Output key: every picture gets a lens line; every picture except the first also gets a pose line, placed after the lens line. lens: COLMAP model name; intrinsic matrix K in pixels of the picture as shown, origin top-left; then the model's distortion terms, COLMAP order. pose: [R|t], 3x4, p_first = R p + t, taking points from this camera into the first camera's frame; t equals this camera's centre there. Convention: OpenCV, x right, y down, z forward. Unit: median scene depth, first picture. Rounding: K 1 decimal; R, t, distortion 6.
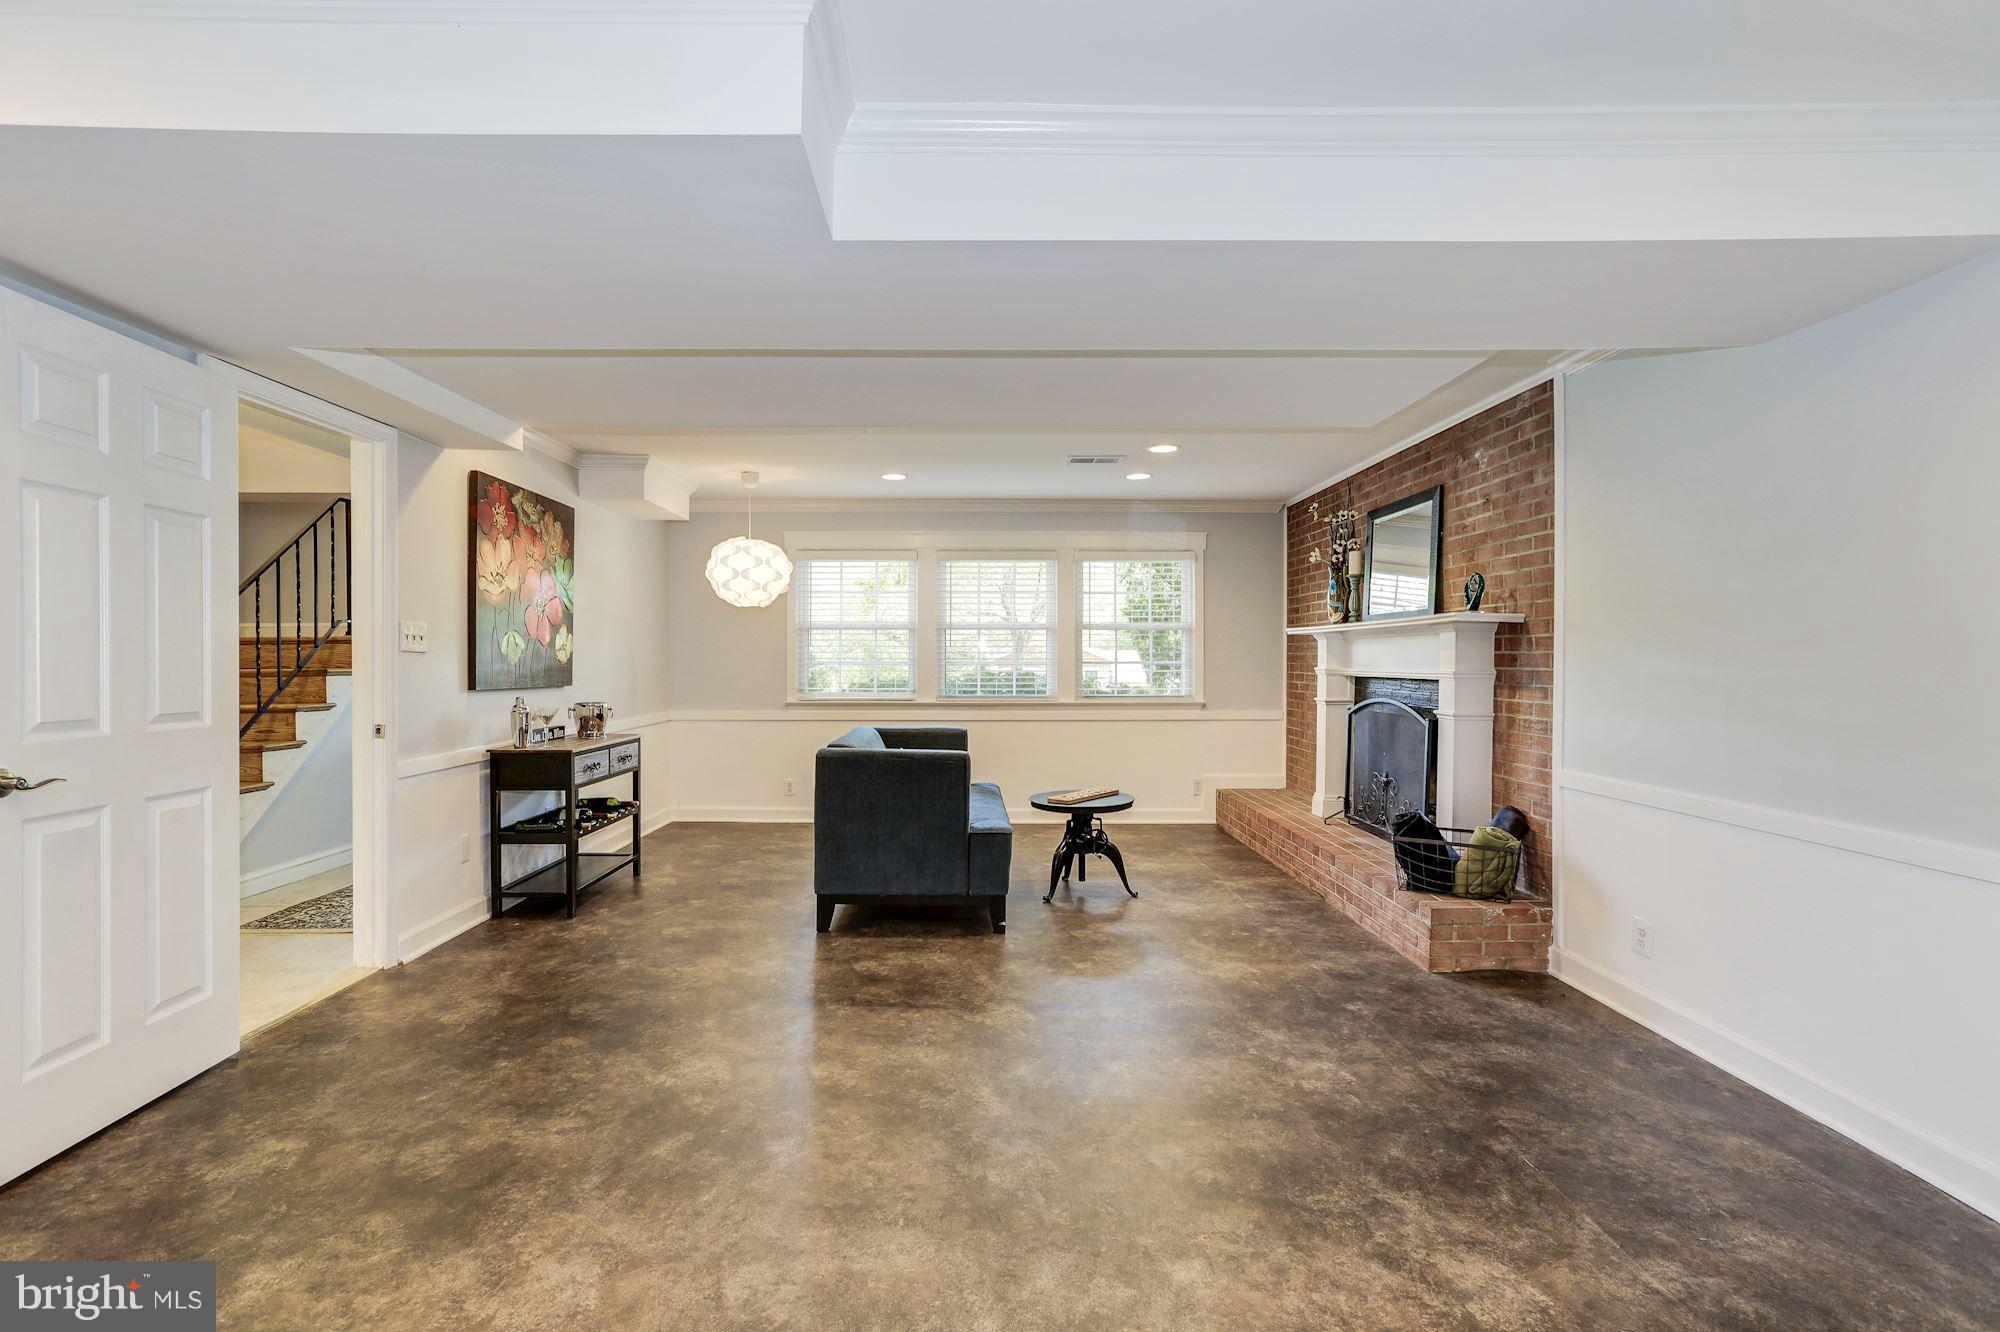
lens RADIAL K [[904.1, 0, 997.7], [0, 904.1, 667.1], [0, 0, 1]] dist [-0.030552, 0.009390]
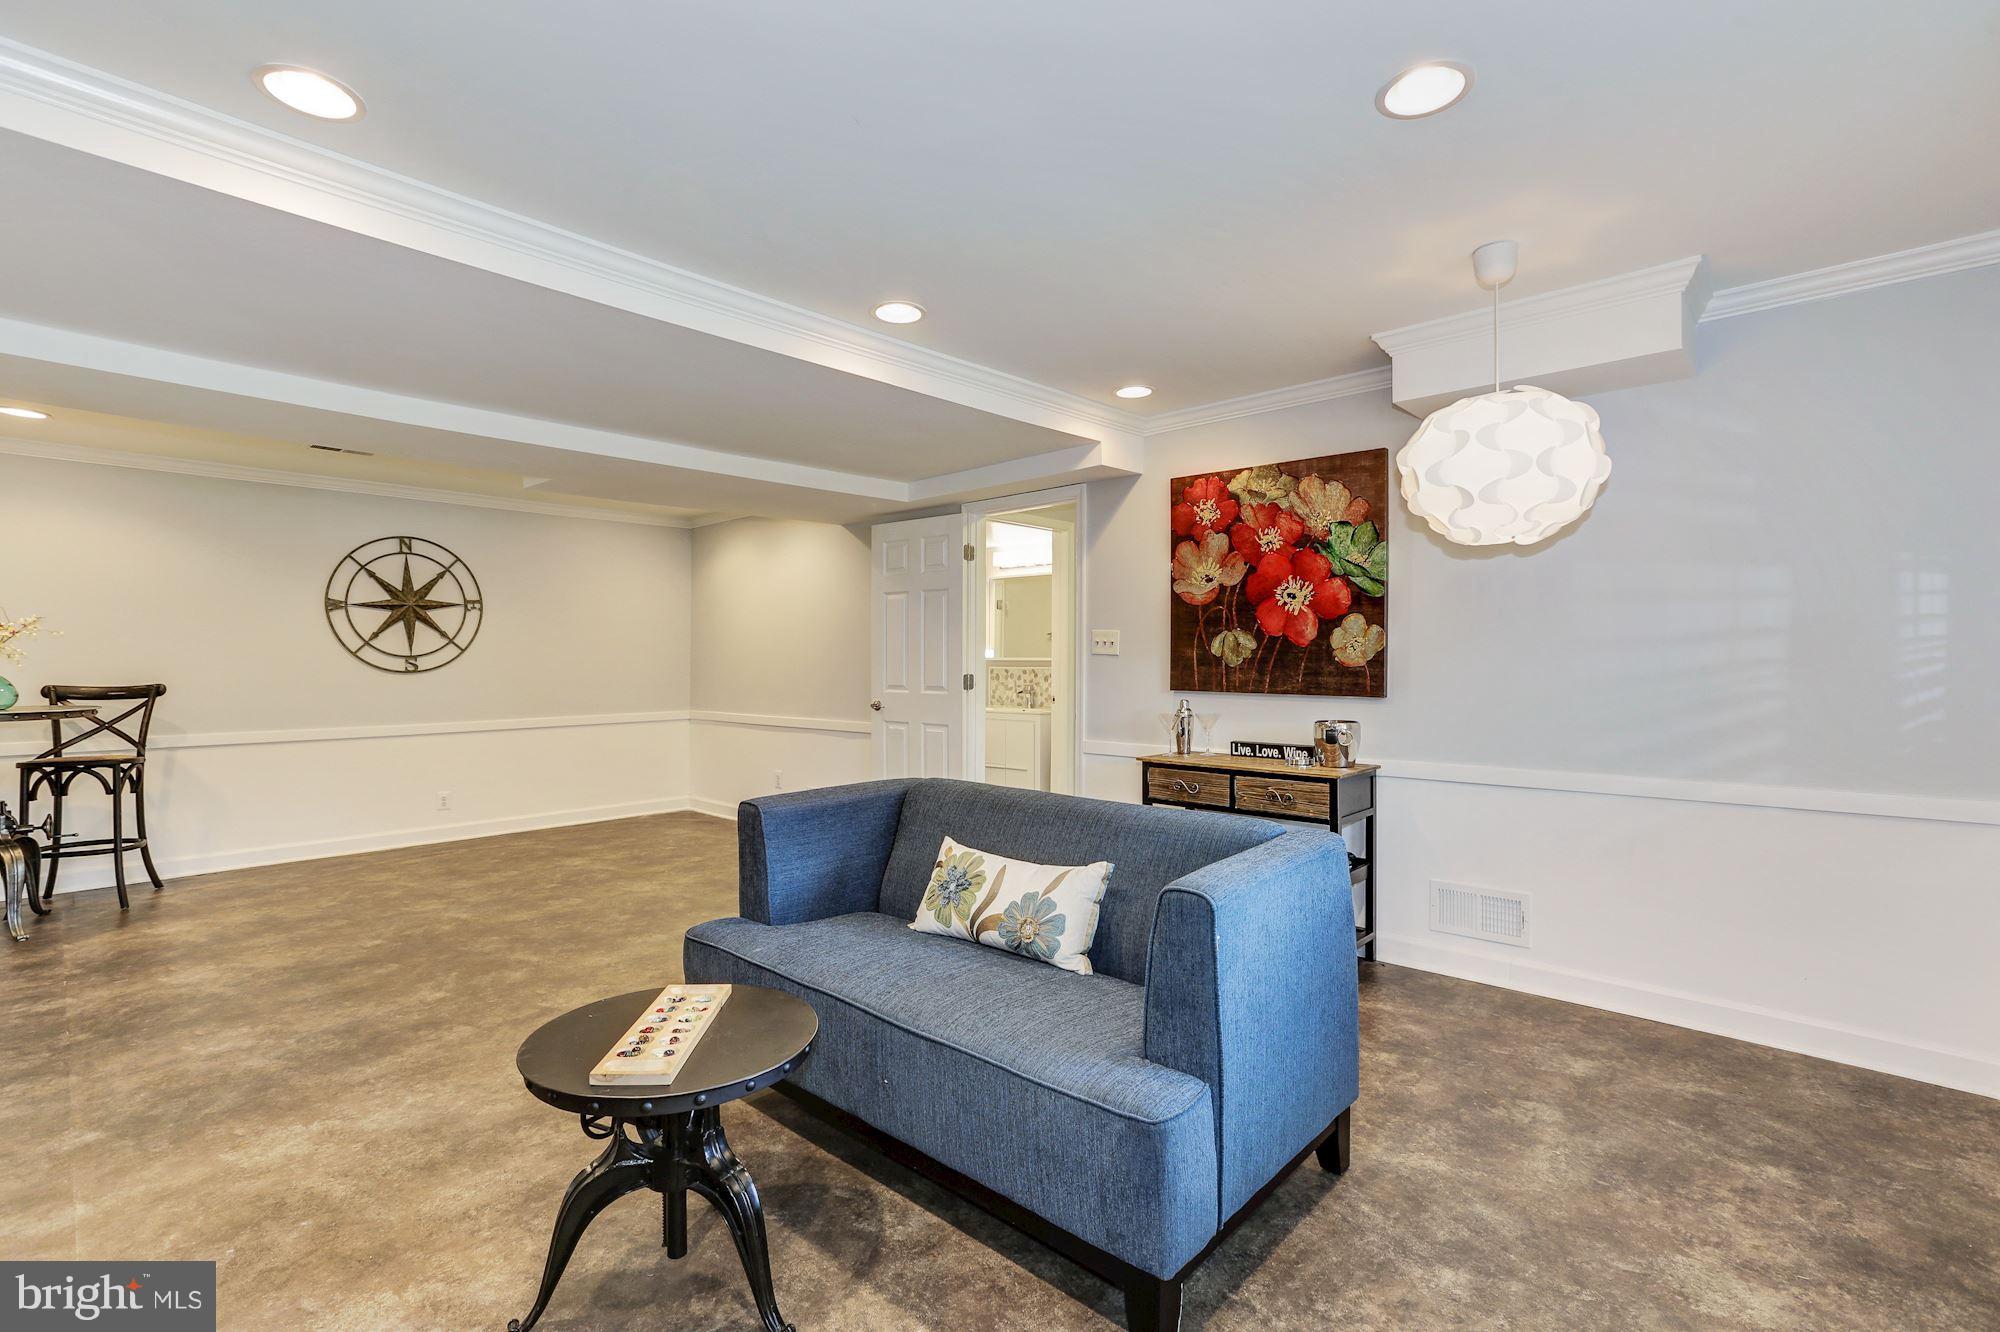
lens RADIAL K [[904.1, 0, 974.7], [0, 904.1, 646.9], [0, 0, 1]] dist [-0.030552, 0.009390]
pose [[-0.711615, -0.020224, -0.702278, 0.303551], [-0.011942, 0.999789, -0.016691, -0.004268], [0.702468, -0.003491, -0.711707, 1.529254]]
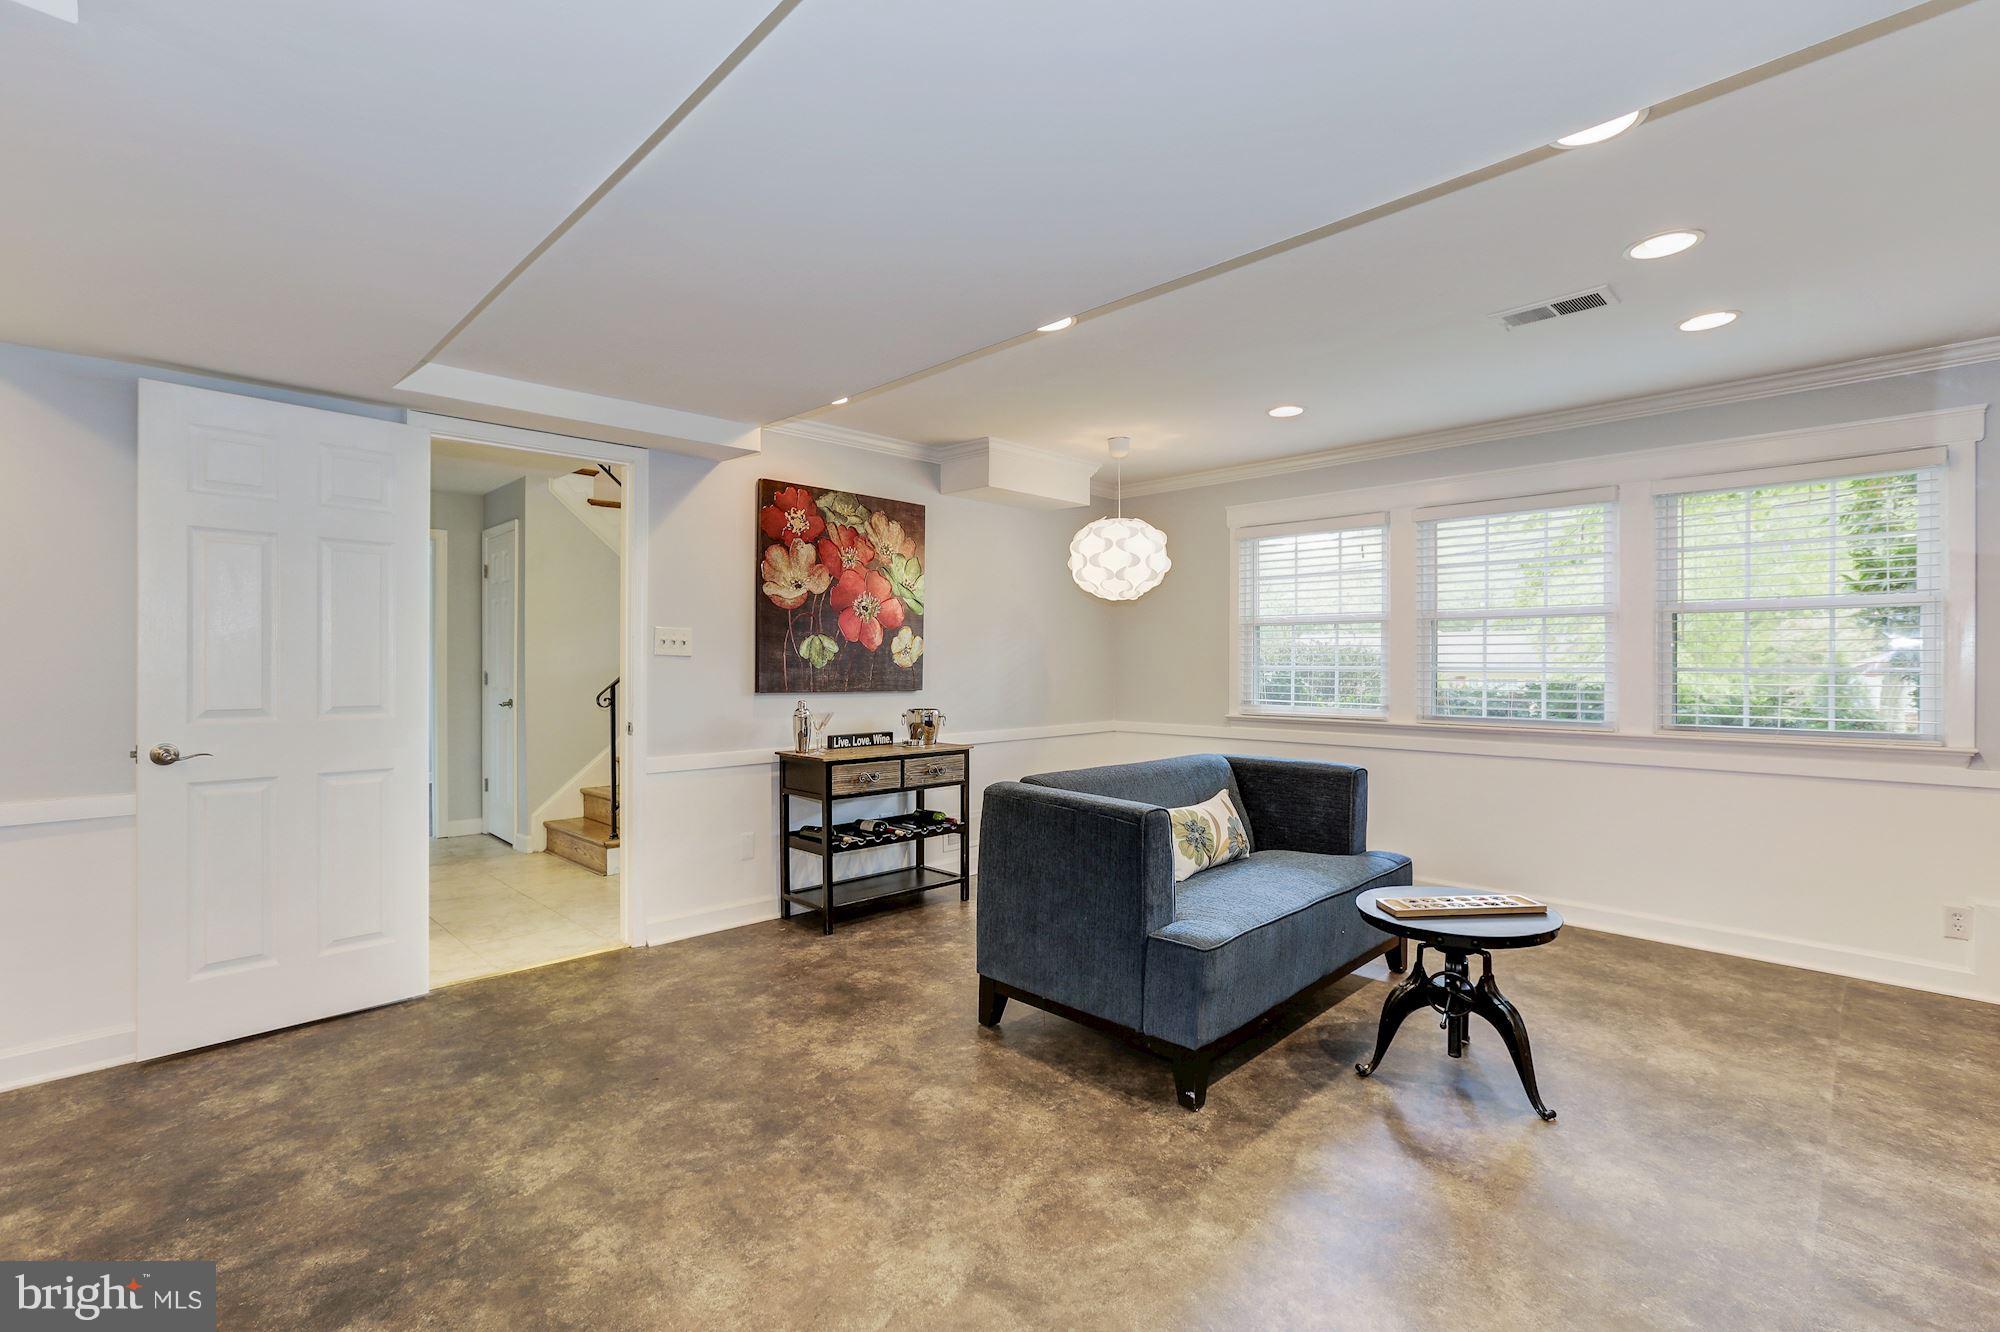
lens RADIAL K [[904.1, 0, 1006.5], [0, 904.1, 672.8], [0, 0, 1]] dist [-0.030552, 0.009390]
pose [[0.694472, 0.008441, -0.719470, 0.341583], [-0.006870, 0.999963, 0.005100, -0.004201], [0.719487, 0.001401, 0.694505, 0.470256]]
